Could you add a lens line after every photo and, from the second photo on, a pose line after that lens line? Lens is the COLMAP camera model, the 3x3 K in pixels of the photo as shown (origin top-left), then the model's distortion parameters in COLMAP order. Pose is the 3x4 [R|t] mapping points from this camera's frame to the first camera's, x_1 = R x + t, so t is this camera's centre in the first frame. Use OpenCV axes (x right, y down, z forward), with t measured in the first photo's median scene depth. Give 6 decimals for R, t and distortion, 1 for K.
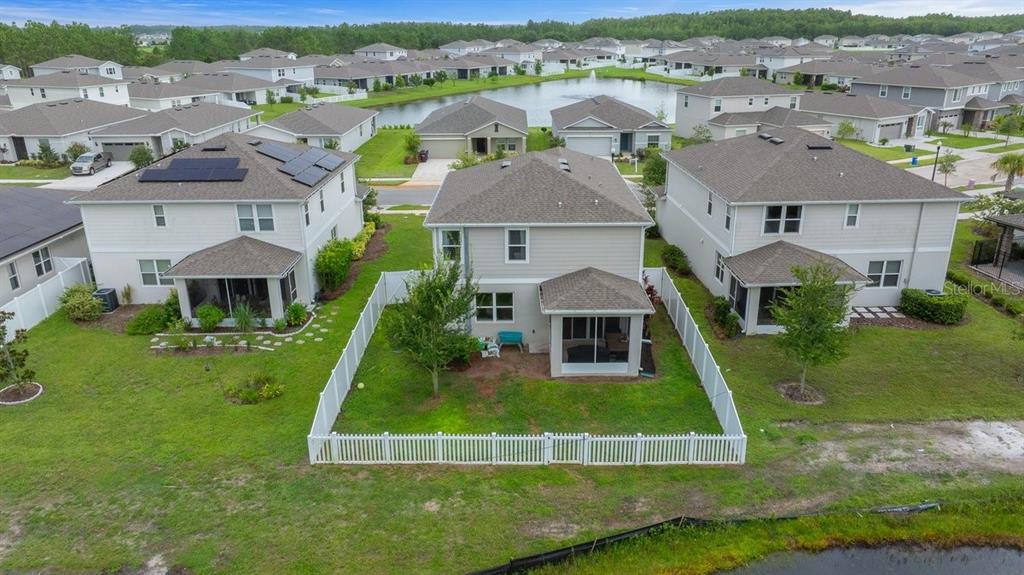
lens RADIAL K [[720.0, 0, 515.4], [0, 720.0, 290.1], [0, 0, 1]] dist [-0.032922, 0.029472]
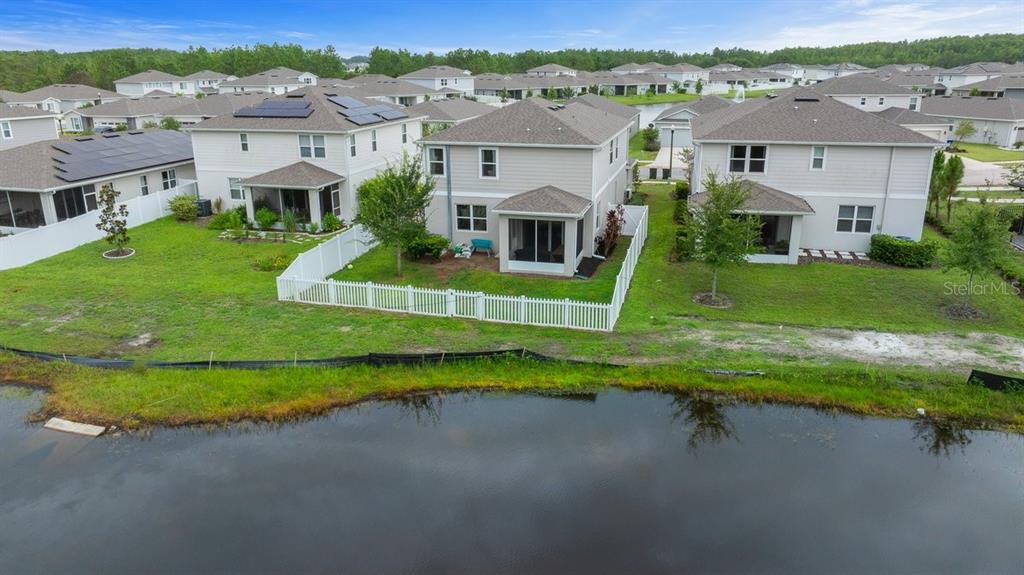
lens RADIAL K [[720.0, 0, 509.6], [0, 720.0, 288.2], [0, 0, 1]] dist [-0.032922, 0.029472]
pose [[0.964989, 0.081334, -0.249361, 0.312938], [-0.091855, 0.995295, -0.030828, 0.158371], [0.245680, 0.052654, 0.967920, -0.109763]]
